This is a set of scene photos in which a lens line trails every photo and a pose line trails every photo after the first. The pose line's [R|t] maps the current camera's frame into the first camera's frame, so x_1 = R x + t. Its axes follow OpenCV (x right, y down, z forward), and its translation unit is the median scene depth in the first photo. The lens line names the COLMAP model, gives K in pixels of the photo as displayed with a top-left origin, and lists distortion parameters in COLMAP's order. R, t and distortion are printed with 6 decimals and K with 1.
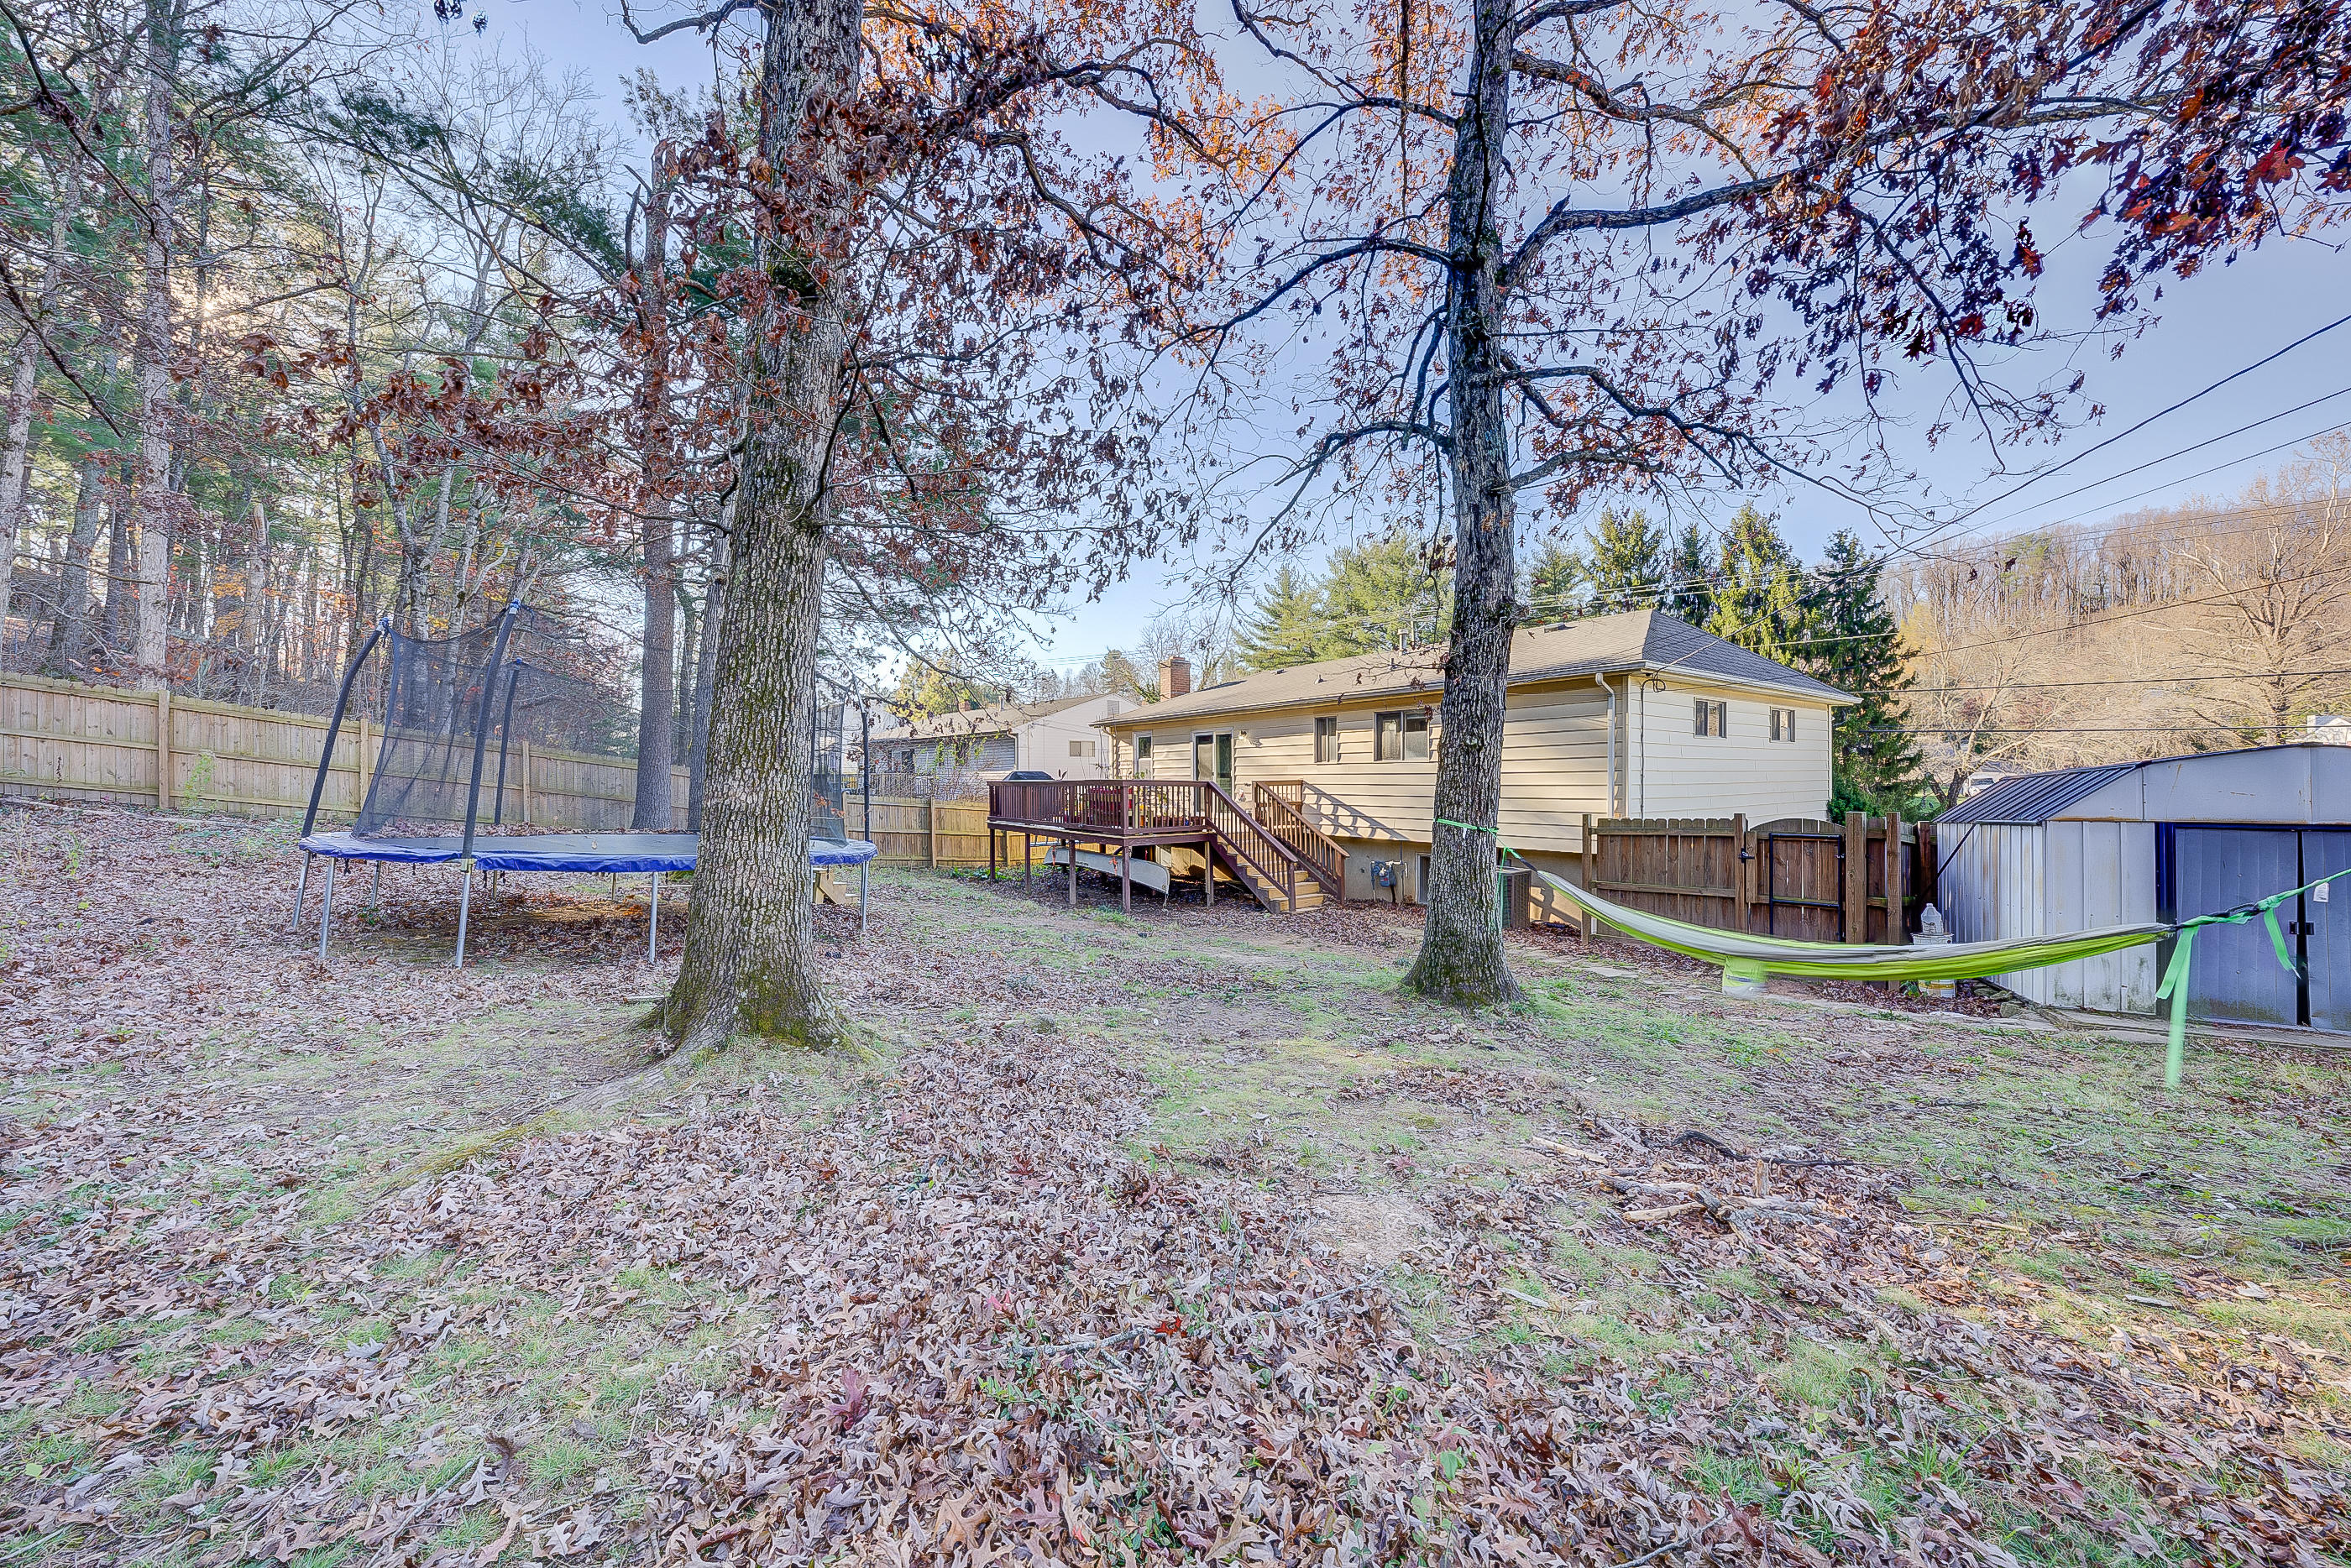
lens RADIAL K [[818.4, 0, 1183.7], [0, 818.4, 793.9], [0, 0, 1]] dist [-0.023973, 0.002178]
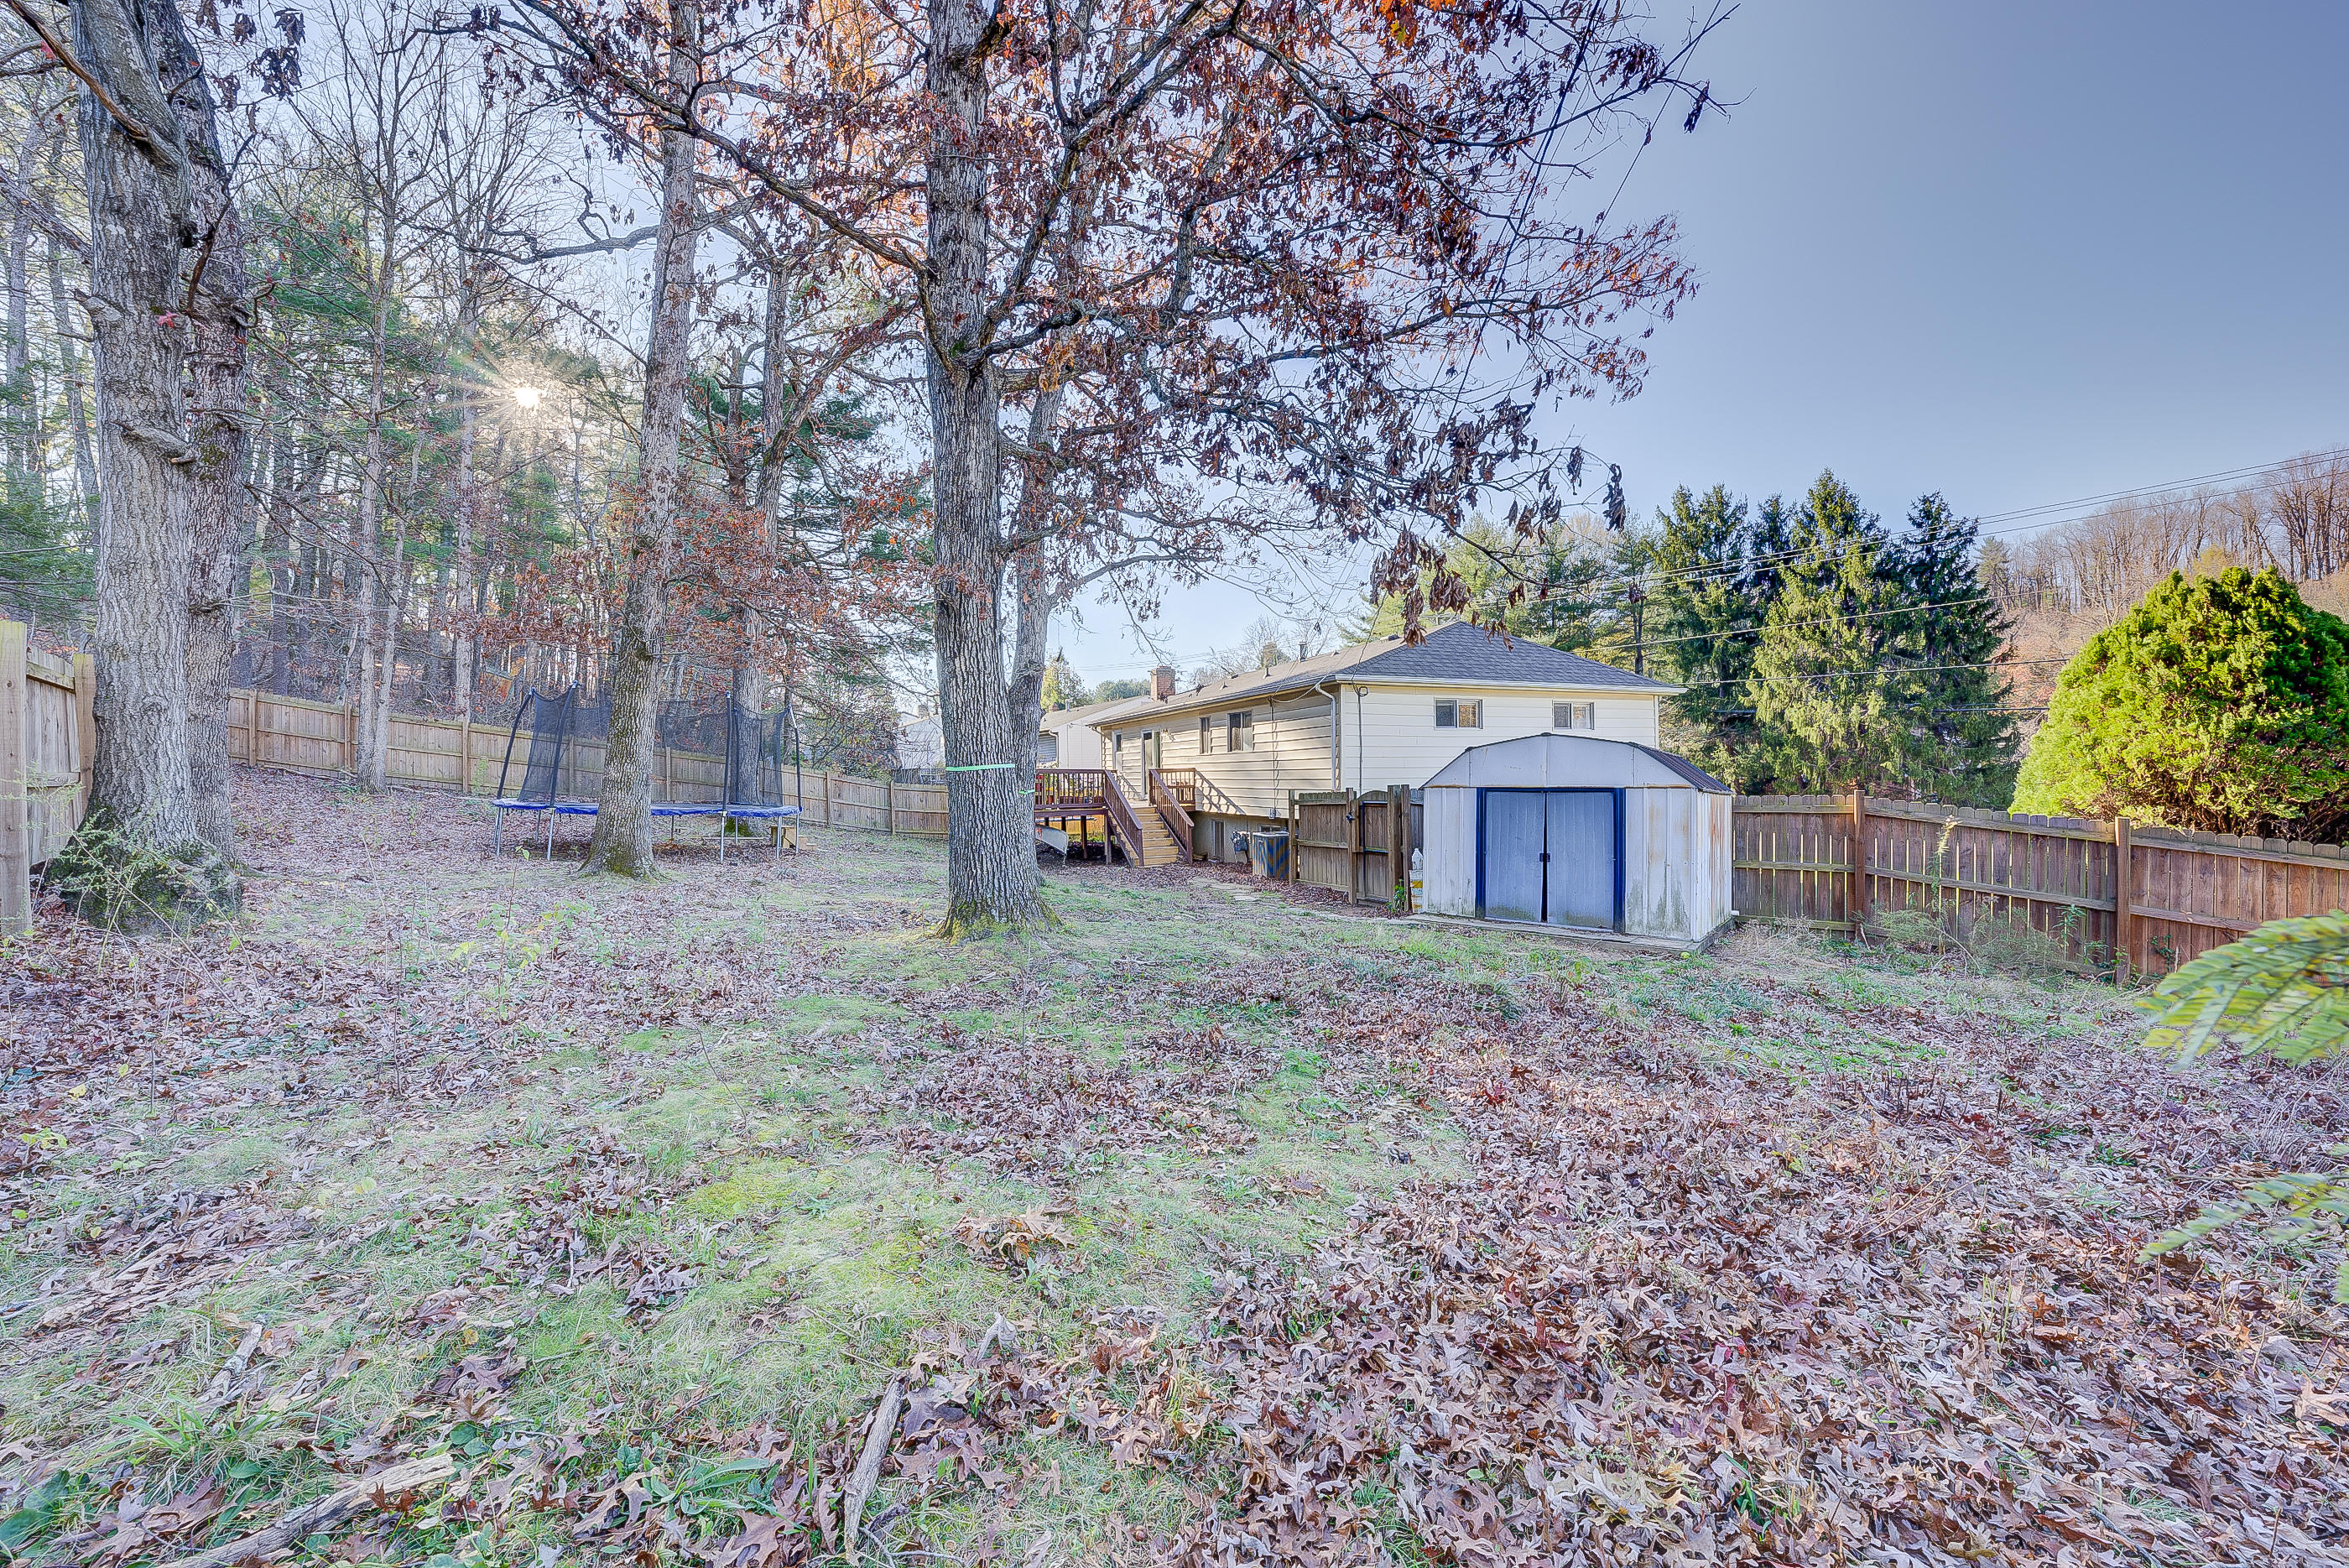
lens RADIAL K [[817.9, 0, 1164.2], [0, 817.9, 781.4], [0, 0, 1]] dist [-0.023973, 0.002178]
pose [[0.974677, -0.007221, -0.223500, 0.303322], [0.005994, 0.999963, -0.006168, 0.009251], [0.223536, 0.004672, 0.974684, -0.186806]]
